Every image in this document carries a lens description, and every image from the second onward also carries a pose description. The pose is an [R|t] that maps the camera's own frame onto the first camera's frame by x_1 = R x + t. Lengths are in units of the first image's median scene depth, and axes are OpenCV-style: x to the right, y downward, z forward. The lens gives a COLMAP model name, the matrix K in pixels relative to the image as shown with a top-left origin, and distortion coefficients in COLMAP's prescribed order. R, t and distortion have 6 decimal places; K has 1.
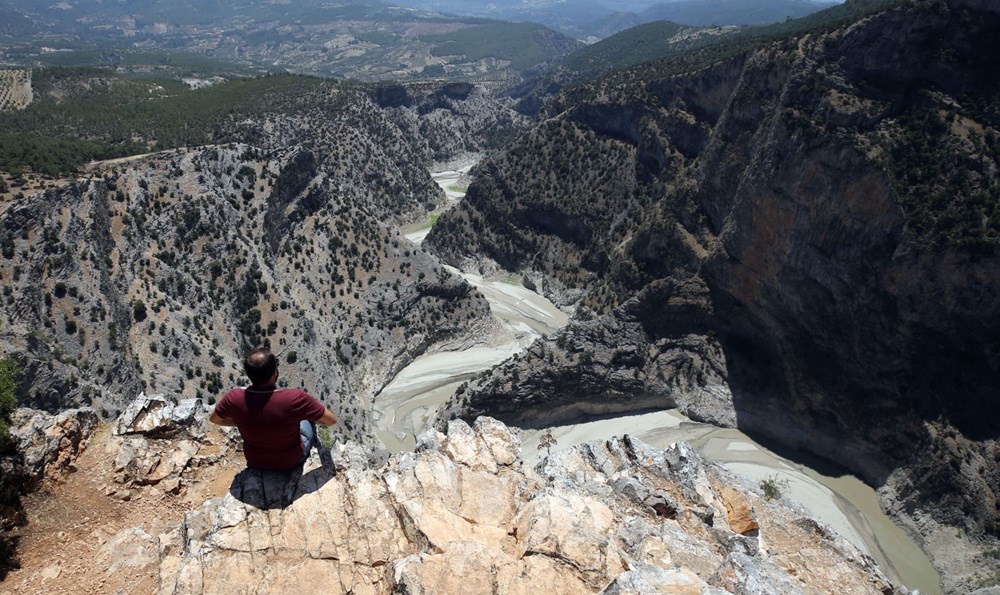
lens RADIAL K [[540.9, 0, 402.5], [0, 540.9, 316.2], [0, 0, 1]] dist [-0.041678, 0.012995]
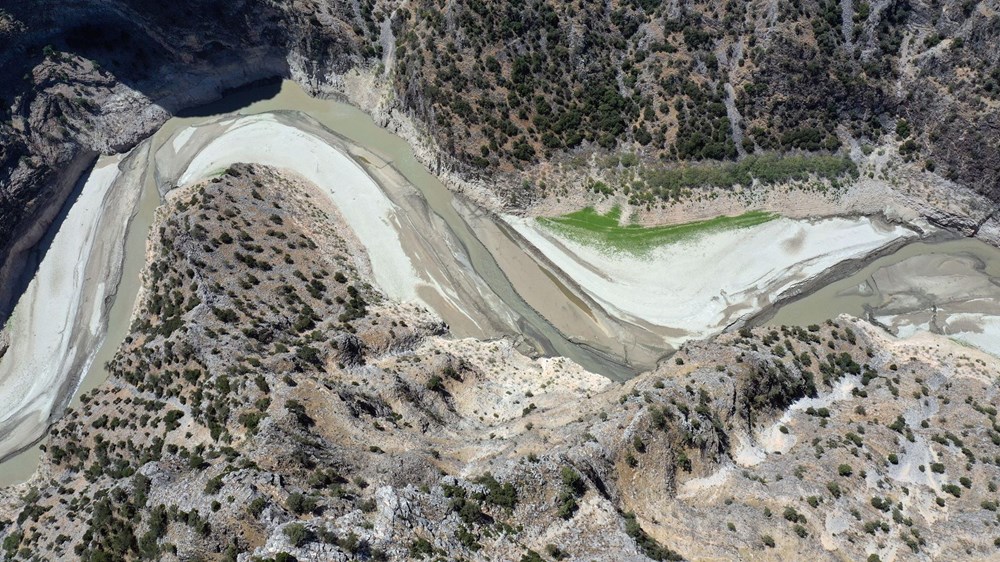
lens RADIAL K [[784.3, 0, 497.7], [0, 784.3, 283.6], [0, 0, 1]] dist [0.000115, -0.003429]
pose [[0.380047, -0.801750, 0.461259, 0.043003], [0.502075, 0.597629, 0.625108, -0.148497], [-0.776842, -0.005984, 0.629667, -0.201592]]
